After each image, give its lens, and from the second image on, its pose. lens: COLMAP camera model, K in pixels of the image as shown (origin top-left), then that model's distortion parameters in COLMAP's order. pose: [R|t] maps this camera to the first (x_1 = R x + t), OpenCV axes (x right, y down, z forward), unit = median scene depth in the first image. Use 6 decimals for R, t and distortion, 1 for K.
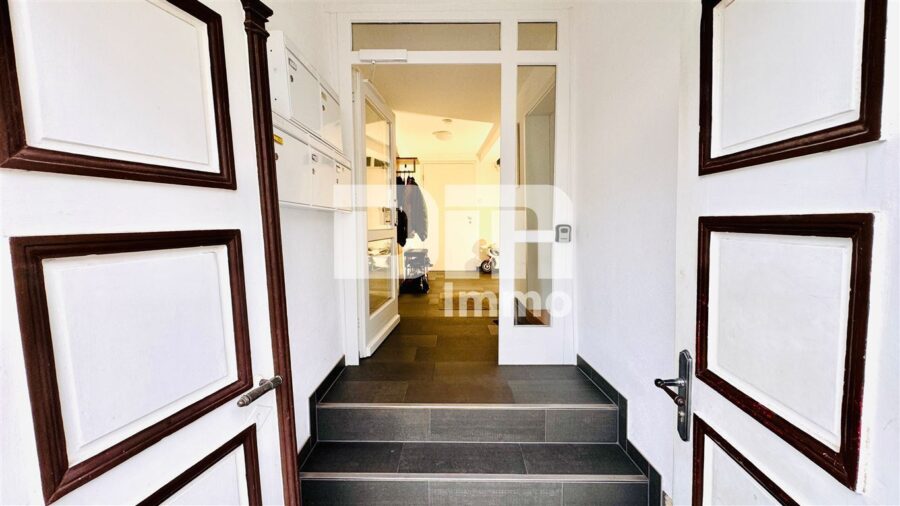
lens RADIAL K [[360.4, 0, 450.2], [0, 360.4, 252.5], [0, 0, 1]] dist [0.000097, -0.000001]
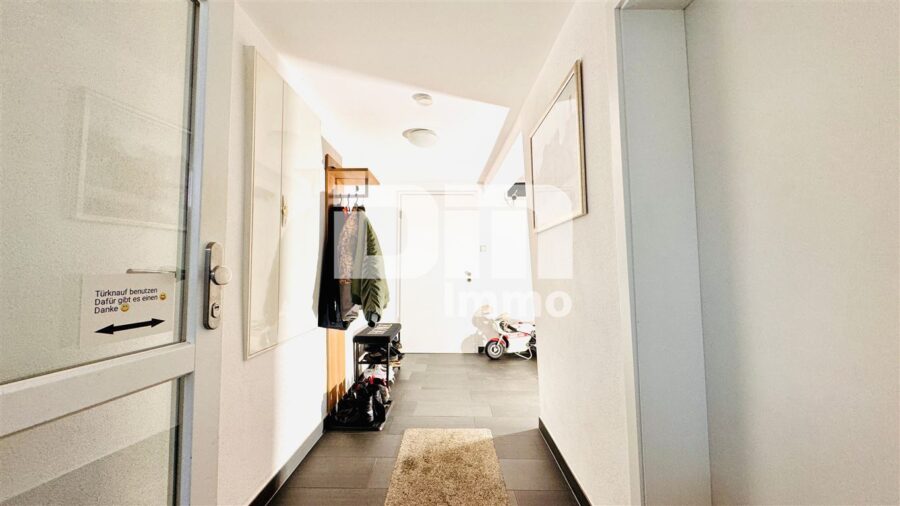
lens RADIAL K [[360.4, 0, 447.4], [0, 360.4, 251.8], [0, 0, 1]] dist [0.000097, -0.000001]
pose [[0.999919, 0.001126, -0.012647, 0.032290], [-0.002873, 0.990298, -0.138932, -0.059234], [0.012368, 0.138957, 0.990221, 0.445984]]
